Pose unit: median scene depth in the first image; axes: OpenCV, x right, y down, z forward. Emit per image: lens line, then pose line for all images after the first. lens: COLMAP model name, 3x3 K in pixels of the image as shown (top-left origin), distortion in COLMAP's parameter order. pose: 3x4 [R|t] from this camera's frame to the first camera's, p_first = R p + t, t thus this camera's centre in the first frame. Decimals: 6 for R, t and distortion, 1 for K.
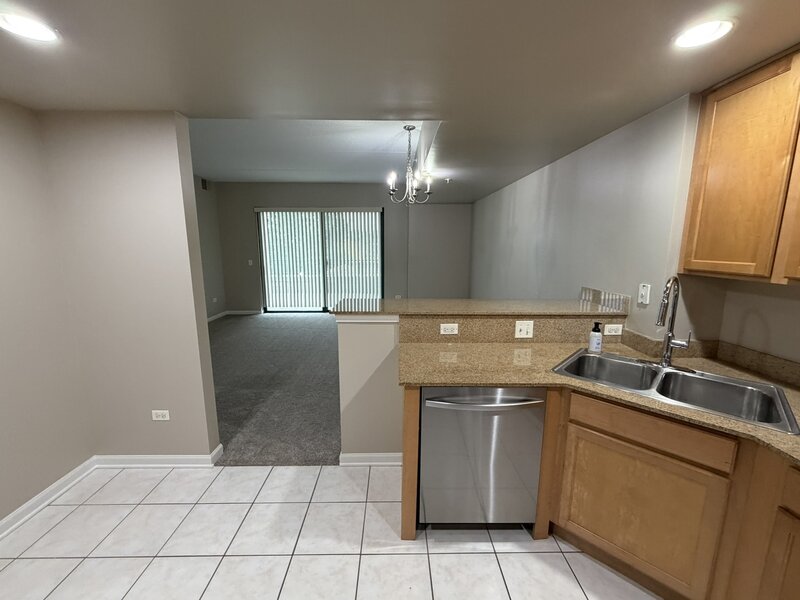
lens RADIAL K [[330.9, 0, 400.0], [0, 330.9, 300.0], [0, 0, 1]] dist [-0.003239, -0.000539]
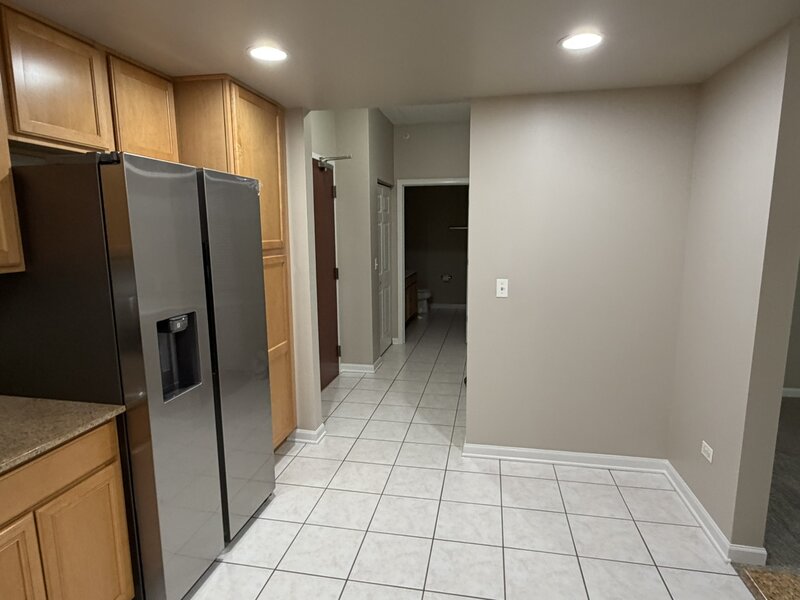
lens RADIAL K [[460.4, 0, 400.0], [0, 460.4, 300.0], [0, 0, 1]] dist [-0.001530, -0.000557]
pose [[-0.202010, 0.150117, -0.967810, 0.389843], [-0.160070, 0.969835, 0.183842, -0.070619], [0.966214, 0.192055, -0.171887, 0.438255]]
